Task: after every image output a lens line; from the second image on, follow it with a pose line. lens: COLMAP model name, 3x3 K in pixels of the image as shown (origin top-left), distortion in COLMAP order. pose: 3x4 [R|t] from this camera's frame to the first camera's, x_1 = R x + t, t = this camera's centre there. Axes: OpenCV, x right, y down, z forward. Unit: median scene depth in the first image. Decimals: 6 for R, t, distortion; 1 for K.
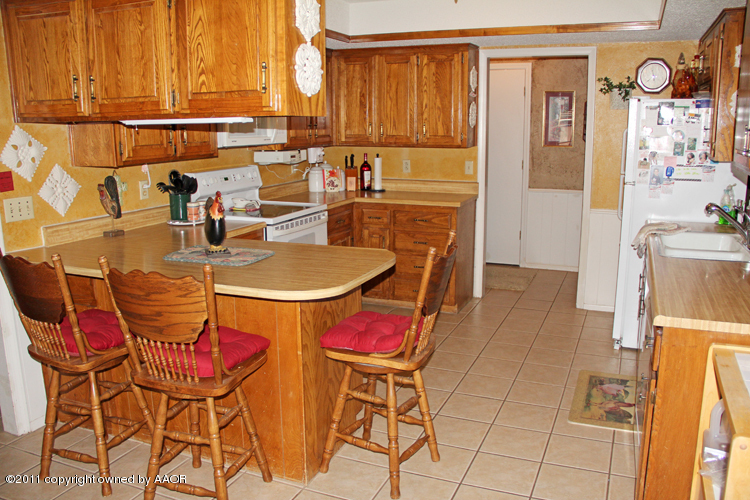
lens RADIAL K [[623.2, 0, 375.4], [0, 623.2, 250.4], [0, 0, 1]] dist [-0.147102, 0.098324]
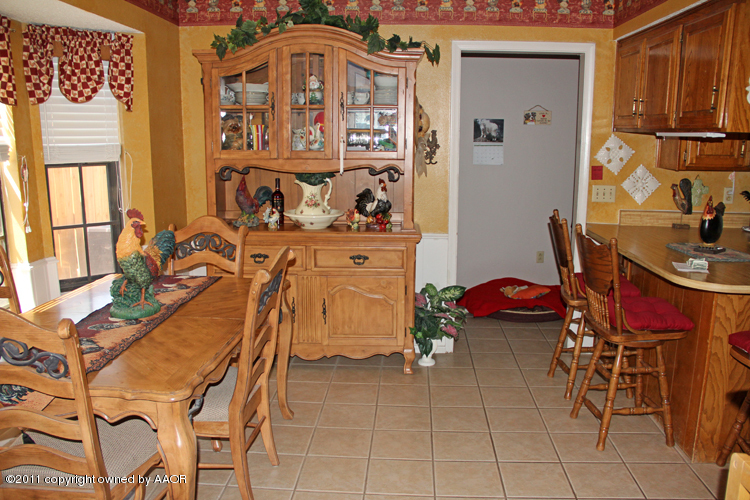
lens RADIAL K [[623.2, 0, 375.4], [0, 623.2, 255.0], [0, 0, 1]] dist [-0.147102, 0.098324]
pose [[0.335451, 0.187464, -0.923217, 0.547419], [-0.195798, 0.972474, 0.126322, -0.006044], [0.921485, 0.138389, 0.362923, 0.019428]]
